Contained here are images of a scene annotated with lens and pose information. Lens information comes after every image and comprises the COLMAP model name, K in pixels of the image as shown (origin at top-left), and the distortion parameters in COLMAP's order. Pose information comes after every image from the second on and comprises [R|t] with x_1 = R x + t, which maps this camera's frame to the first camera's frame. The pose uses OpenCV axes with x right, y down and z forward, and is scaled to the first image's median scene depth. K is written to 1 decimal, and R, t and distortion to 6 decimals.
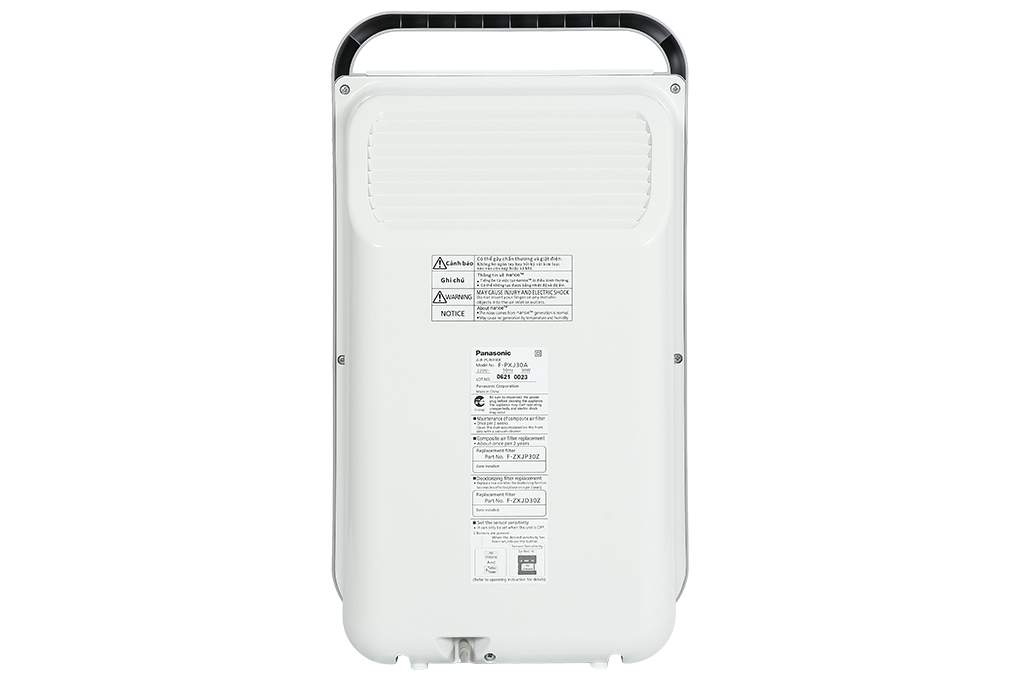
lens RADIAL K [[2562.0, 0, 510.1], [0, 2562.0, 340.5], [0, 0, 1]] dist [-0.426221, 0.000000]
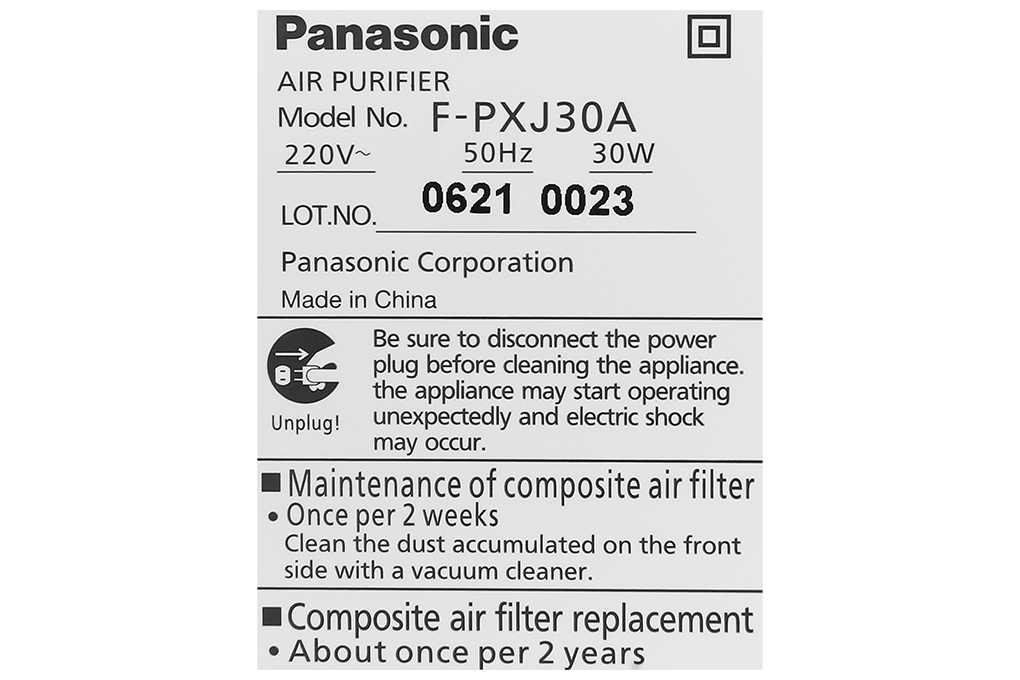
lens RADIAL K [[2562.0, 0, 510.1], [0, 2562.0, 339.5], [0, 0, 1]] dist [-0.426221, 0.000000]
pose [[0.992380, 0.005011, -0.123117, 0.017673], [-0.003761, 0.999939, 0.010379, 0.020620], [0.123161, -0.009837, 0.992338, 0.853438]]
